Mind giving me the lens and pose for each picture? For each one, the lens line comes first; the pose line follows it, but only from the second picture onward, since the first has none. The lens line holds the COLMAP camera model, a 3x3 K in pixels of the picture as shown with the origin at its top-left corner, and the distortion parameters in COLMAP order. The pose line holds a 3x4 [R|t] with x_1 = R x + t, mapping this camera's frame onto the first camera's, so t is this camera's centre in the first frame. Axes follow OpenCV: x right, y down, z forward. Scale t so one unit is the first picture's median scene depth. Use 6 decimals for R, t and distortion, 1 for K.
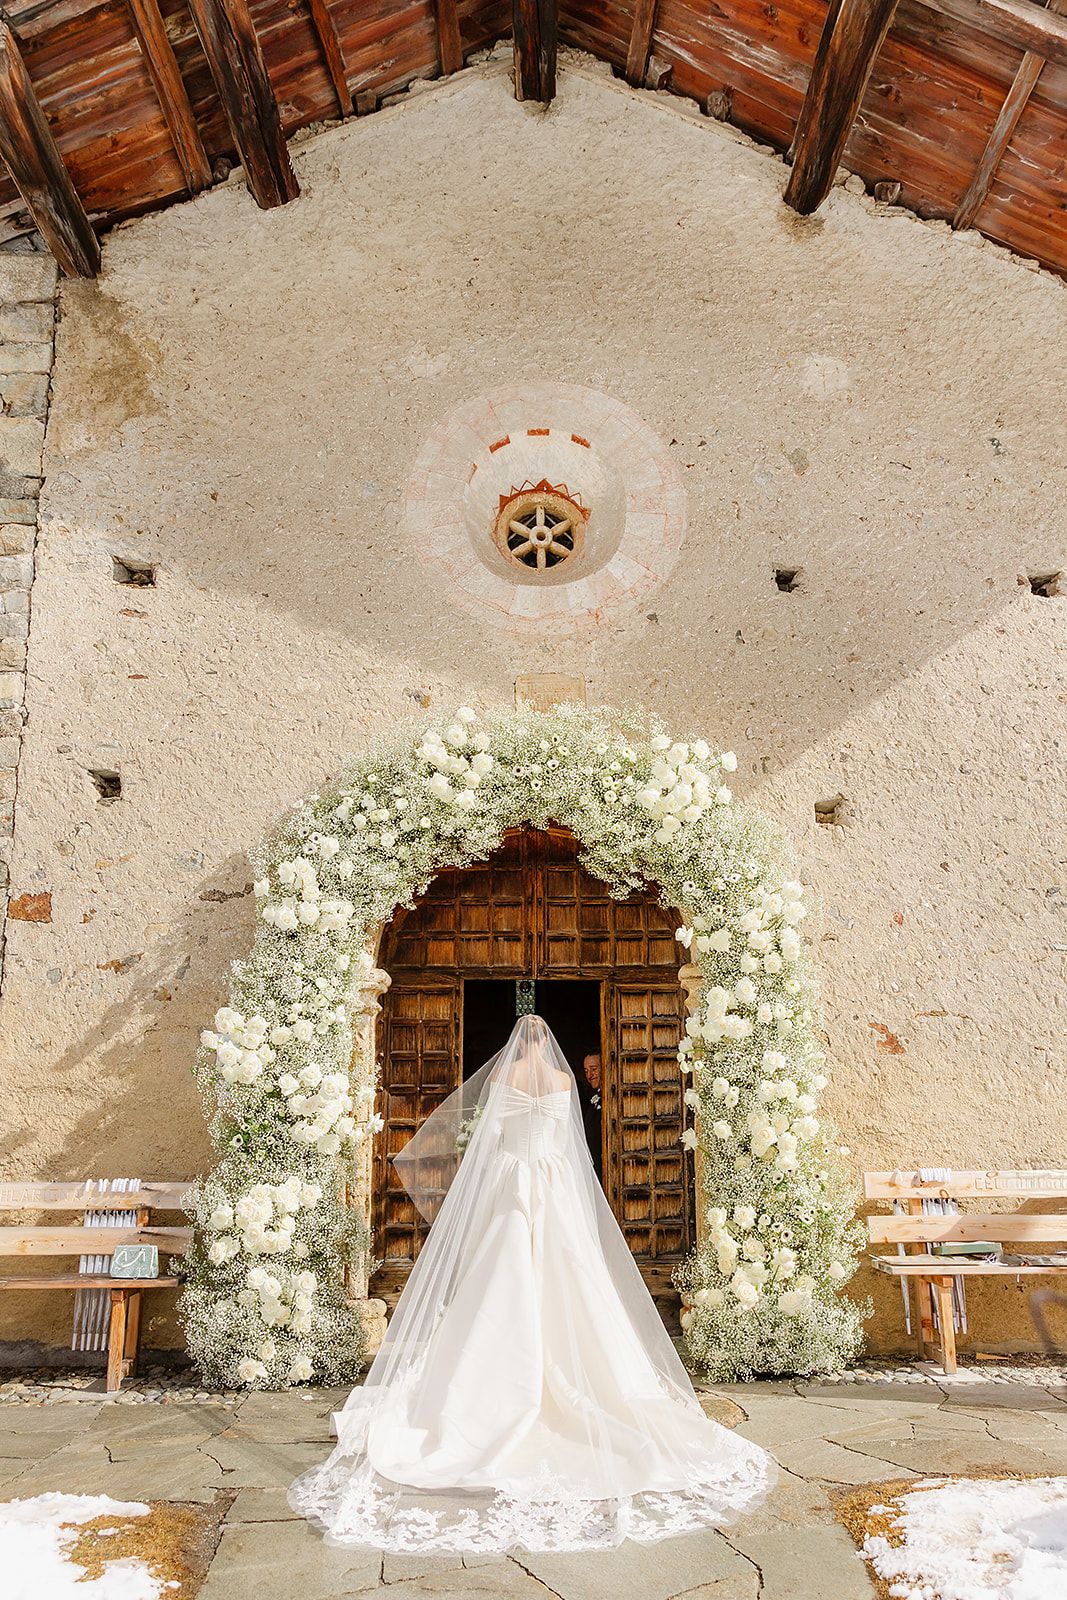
lens RADIAL K [[1286.8, 0, 533.5], [0, 1286.8, 800.0], [0, 0, 1]] dist [0.002118, 0.006483]
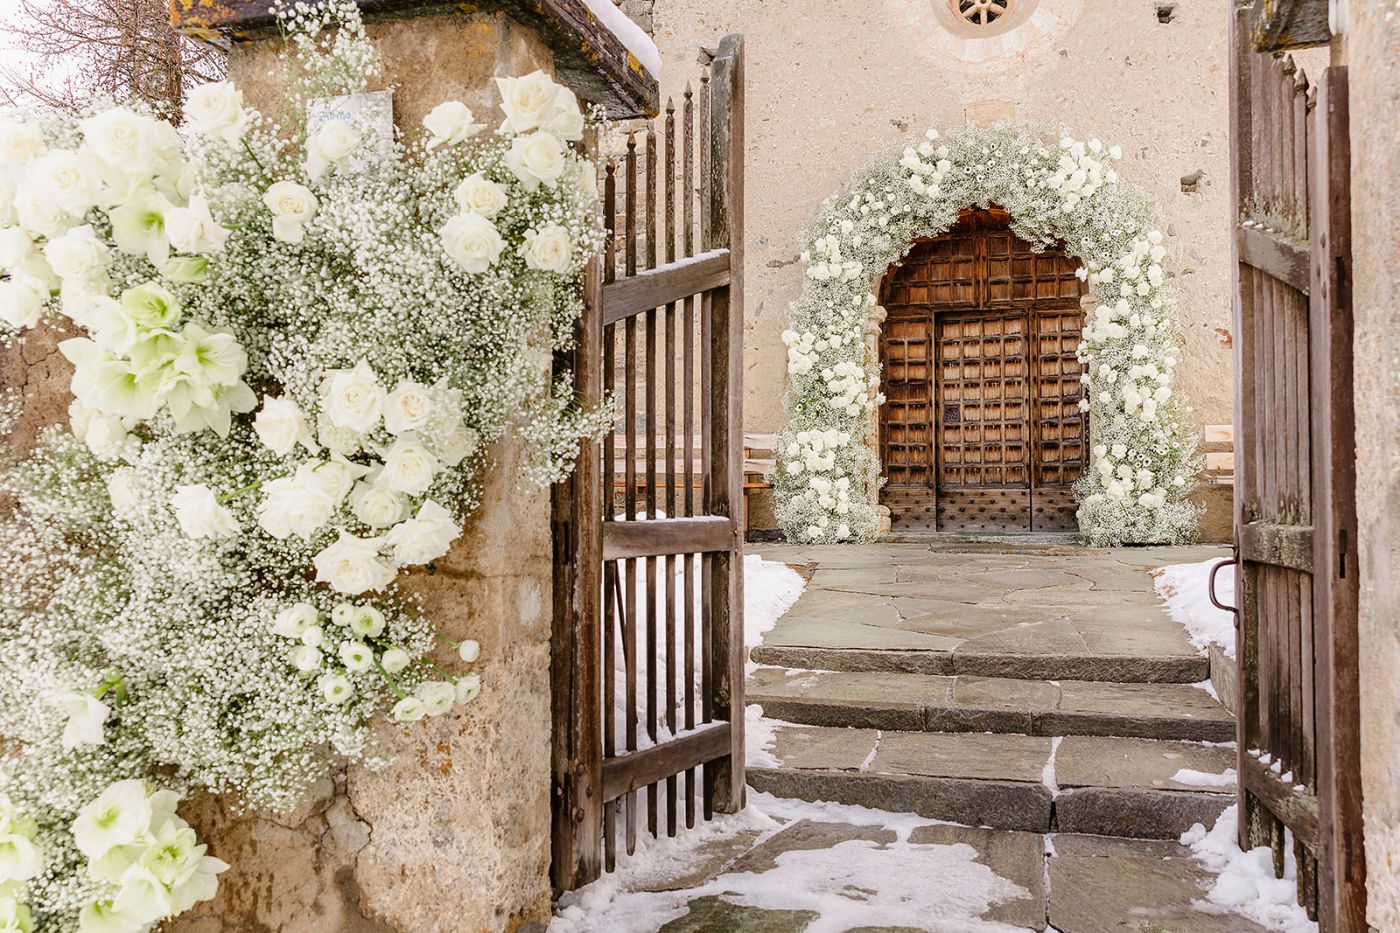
lens RADIAL K [[1126.0, 0, 700.0], [0, 1126.0, 466.5], [0, 0, 1]] dist [0.002118, 0.006483]
pose [[0.966079, -0.006800, -0.258157, 0.023788], [0.062550, 0.976049, 0.208367, 0.022402], [0.250557, -0.217446, 0.943365, -0.414527]]
